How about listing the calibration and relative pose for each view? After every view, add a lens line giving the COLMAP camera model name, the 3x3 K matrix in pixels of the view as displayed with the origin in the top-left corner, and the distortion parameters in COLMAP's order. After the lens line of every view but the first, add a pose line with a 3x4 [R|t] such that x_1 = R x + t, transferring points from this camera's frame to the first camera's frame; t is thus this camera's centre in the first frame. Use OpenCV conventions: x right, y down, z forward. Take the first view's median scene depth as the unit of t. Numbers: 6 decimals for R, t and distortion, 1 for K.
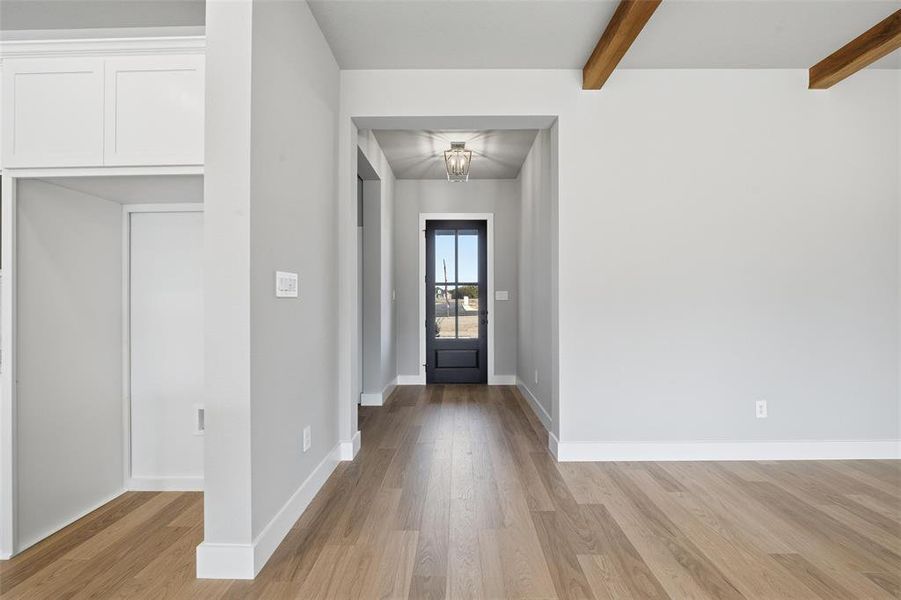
lens RADIAL K [[359.4, 0, 454.4], [0, 359.4, 299.5], [0, 0, 1]] dist [-0.010137, -0.000092]
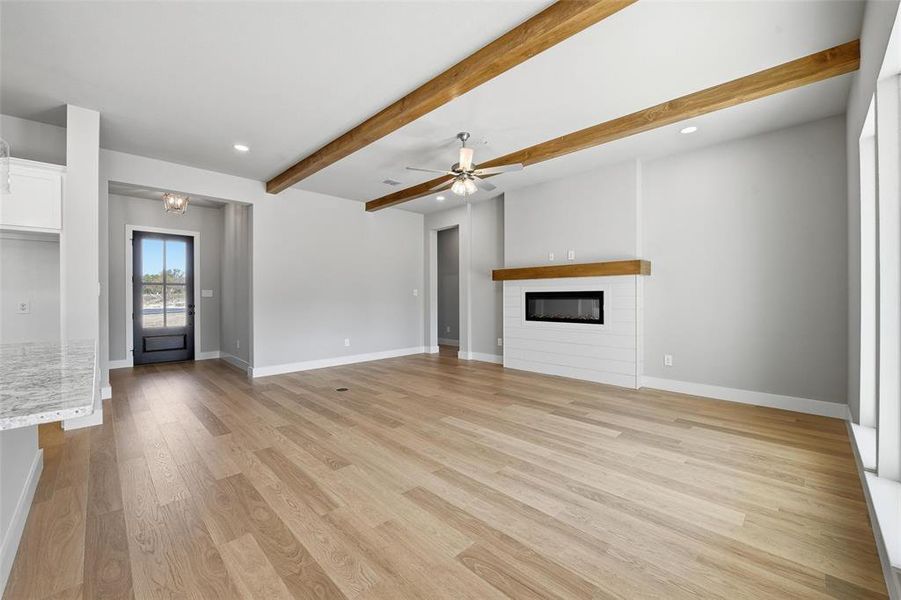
lens RADIAL K [[359.4, 0, 454.4], [0, 359.4, 299.5], [0, 0, 1]] dist [-0.010137, -0.000092]
pose [[0.700406, -0.004950, 0.713727, -0.252258], [-0.001929, 0.999959, 0.008828, -0.002742], [-0.713742, -0.007560, 0.700368, -0.867032]]
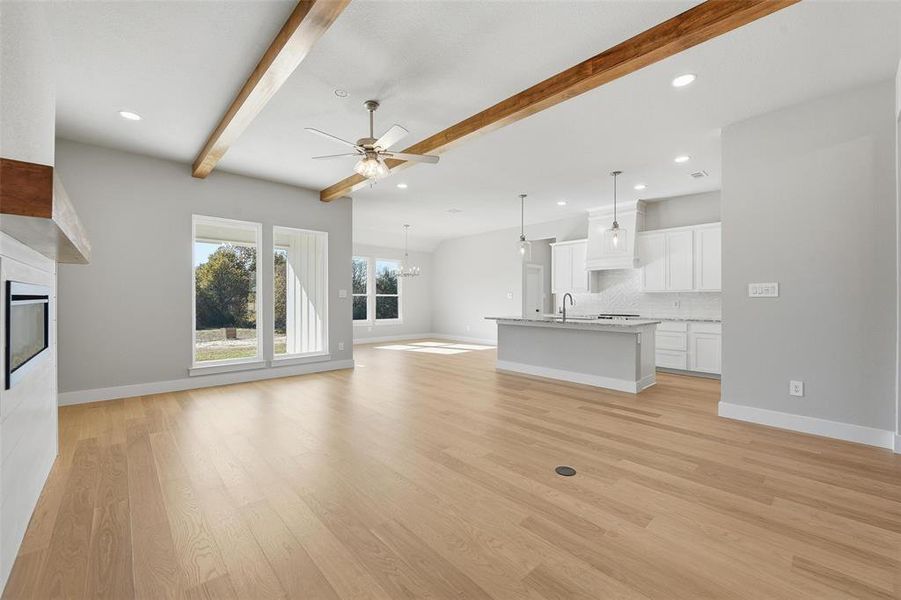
lens RADIAL K [[362.7, 0, 455.1], [0, 362.7, 301.6], [0, 0, 1]] dist [-0.010118, -0.000150]
pose [[-0.725645, 0.005816, -0.688045, 0.983624], [0.002906, 0.999981, 0.005387, 0.002116], [0.688063, 0.001910, -0.725648, 0.640445]]
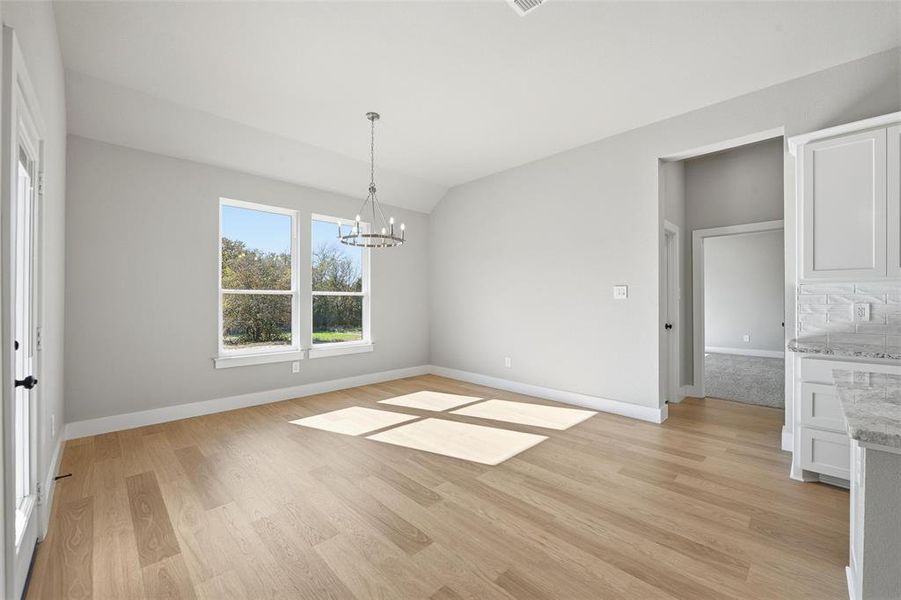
lens RADIAL K [[362.7, 0, 455.1], [0, 362.7, 301.6], [0, 0, 1]] dist [-0.010118, -0.000150]
pose [[-0.702124, 0.001741, -0.712053, 0.101937], [0.003696, 0.999992, -0.001200, 0.000507], [0.712045, -0.003474, -0.702125, -0.487441]]
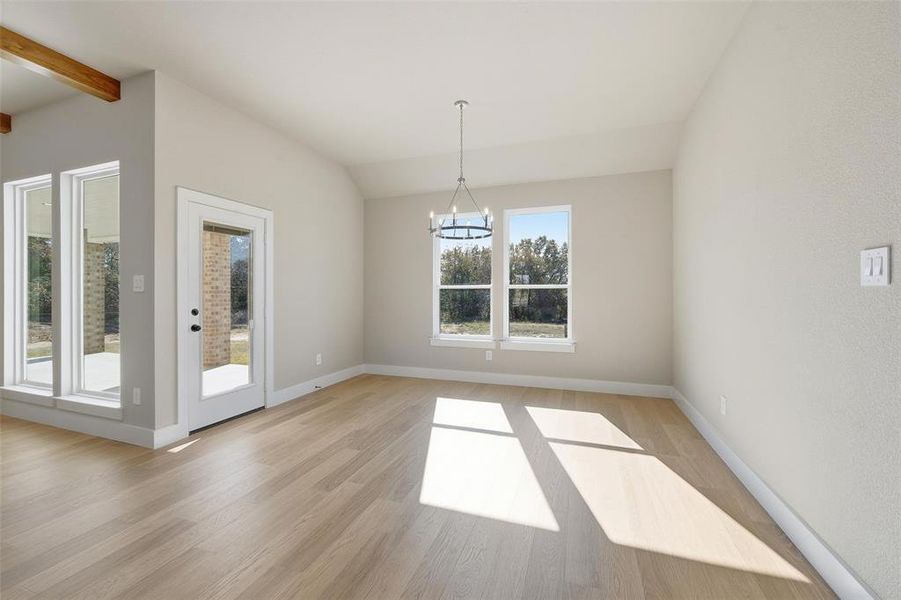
lens RADIAL K [[365.8, 0, 453.9], [0, 365.8, 295.3], [0, 0, 1]] dist [-0.000160, -0.000071]
pose [[-0.945892, 0.002245, 0.324473, -0.692494], [0.001672, 0.999997, -0.002044, 0.001931], [-0.324477, -0.001391, -0.945893, -0.416127]]
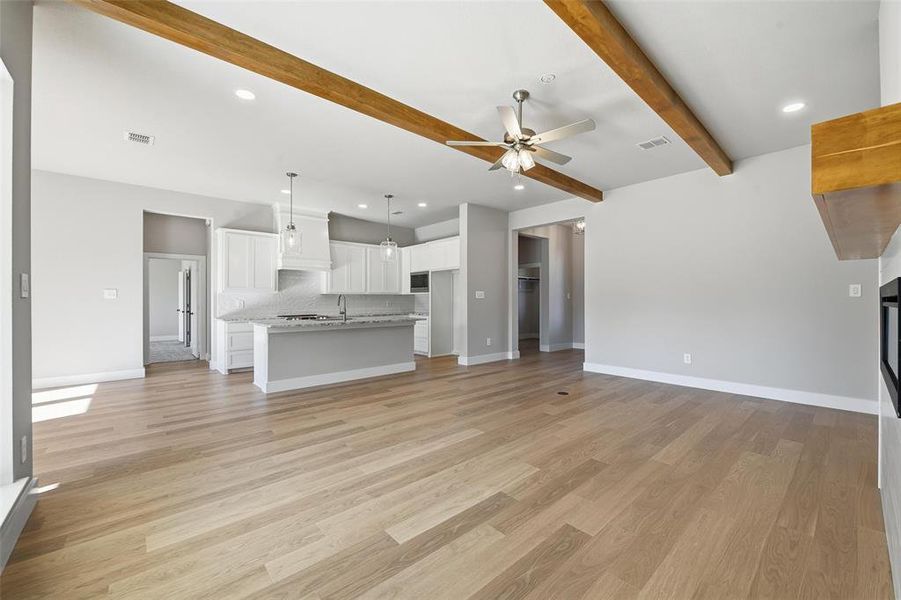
lens RADIAL K [[362.7, 0, 455.1], [0, 362.7, 301.6], [0, 0, 1]] dist [-0.010118, -0.000150]
pose [[0.672527, 0.005001, -0.740055, 1.039547], [0.003247, 0.999948, 0.009708, -0.004800], [0.740065, -0.008932, 0.672476, -0.821066]]
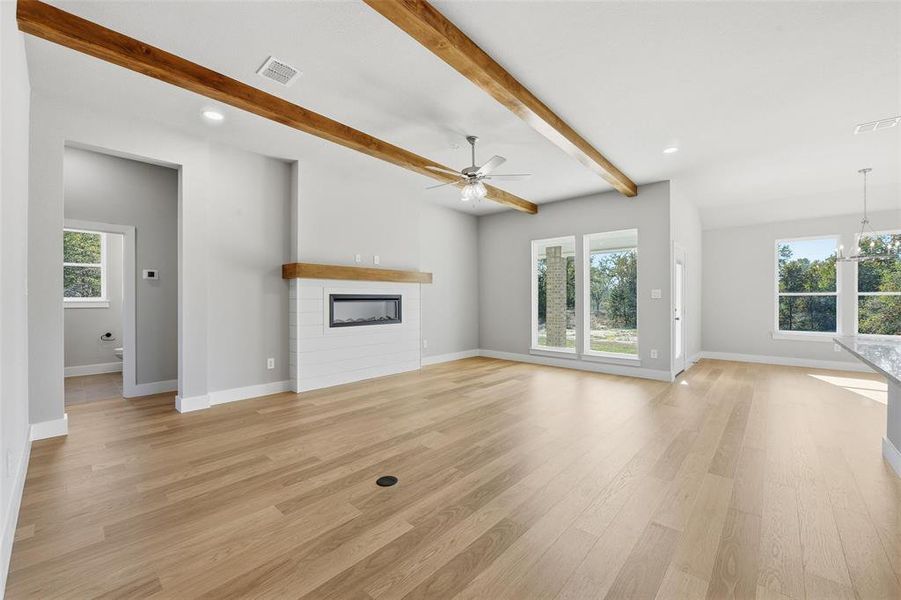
lens RADIAL K [[359.4, 0, 454.4], [0, 359.4, 299.5], [0, 0, 1]] dist [-0.010137, -0.000092]
pose [[-0.749087, 0.002900, 0.662465, -0.143271], [-0.001456, 0.999981, -0.006024, 0.006275], [-0.662470, -0.005477, -0.749069, 0.689443]]
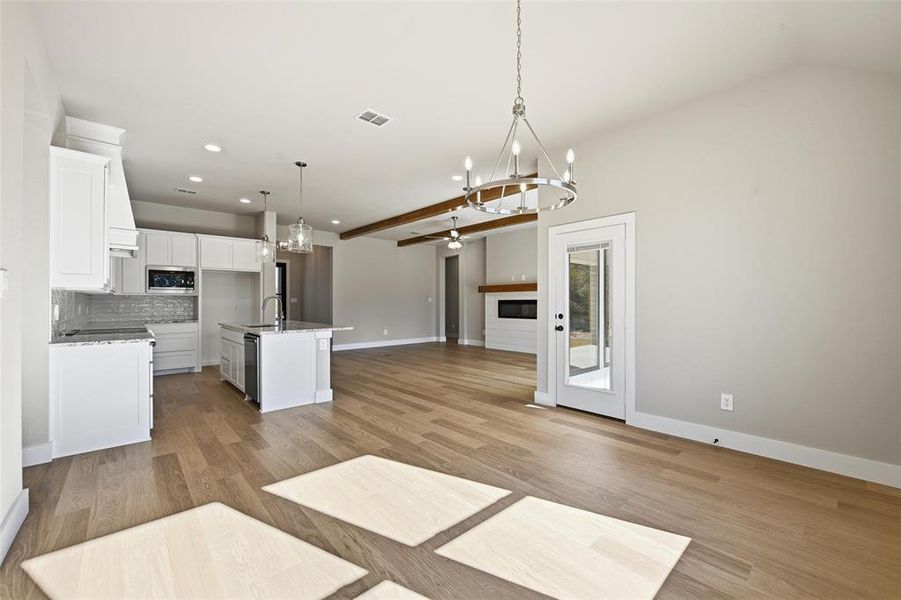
lens RADIAL K [[360.3, 0, 454.2], [0, 360.3, 302.5], [0, 0, 1]] dist [-0.009497, 0.000079]
pose [[0.733144, 0.003399, 0.680065, -0.842739], [-0.004617, 0.999989, -0.000021, -0.002572], [-0.680058, -0.003124, 0.733152, -1.617181]]
